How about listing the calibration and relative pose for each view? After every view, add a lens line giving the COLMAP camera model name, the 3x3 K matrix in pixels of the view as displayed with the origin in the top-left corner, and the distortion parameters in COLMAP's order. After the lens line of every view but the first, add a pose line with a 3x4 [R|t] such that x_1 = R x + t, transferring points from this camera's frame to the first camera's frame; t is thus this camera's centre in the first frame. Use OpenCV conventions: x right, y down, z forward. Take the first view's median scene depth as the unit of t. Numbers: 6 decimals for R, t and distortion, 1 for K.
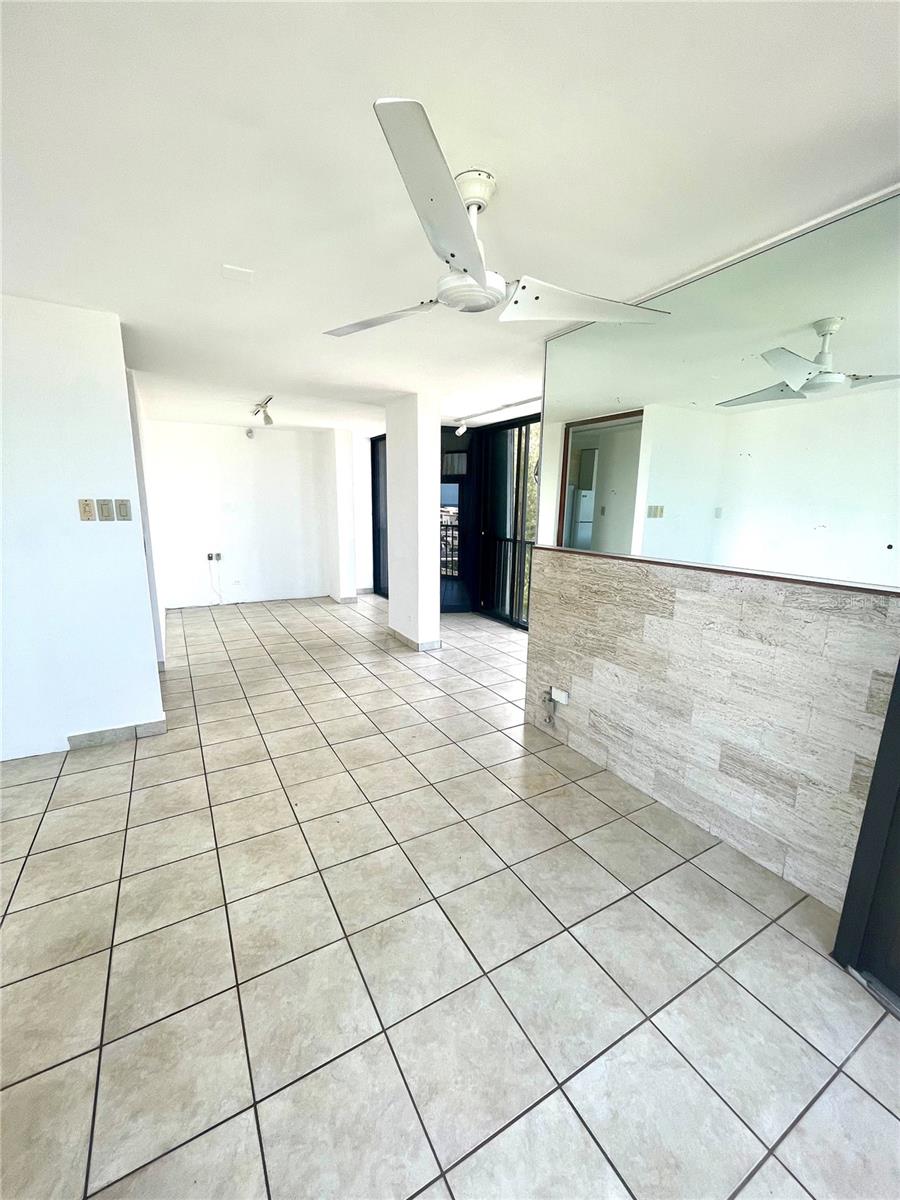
lens RADIAL K [[489.4, 0, 449.5], [0, 489.4, 610.1], [0, 0, 1]] dist [-0.001944, 0.000082]
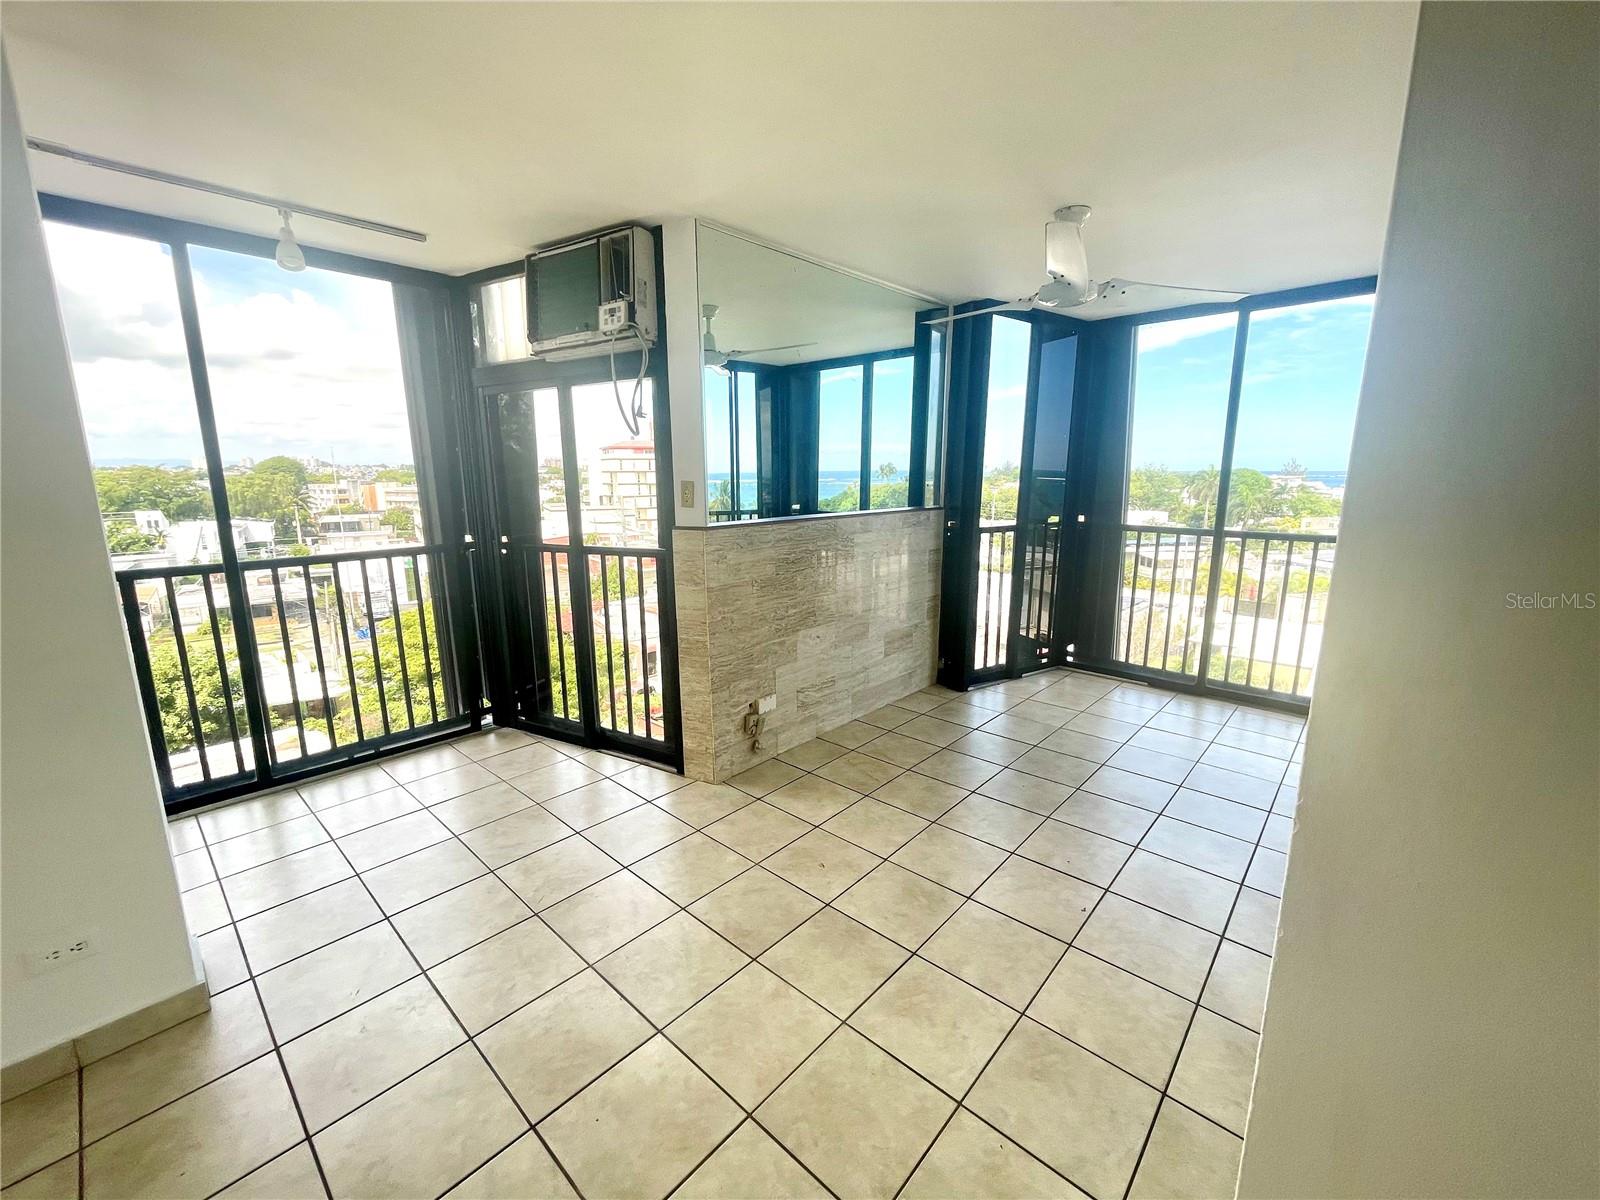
lens RADIAL K [[652.5, 0, 808.1], [0, 652.5, 600.5], [0, 0, 1]] dist [-0.001944, 0.000082]
pose [[-0.315294, -0.206013, 0.926363, -0.786827], [0.196871, 0.940717, 0.276212, -0.278564], [-0.928349, 0.269462, -0.256045, 1.229754]]
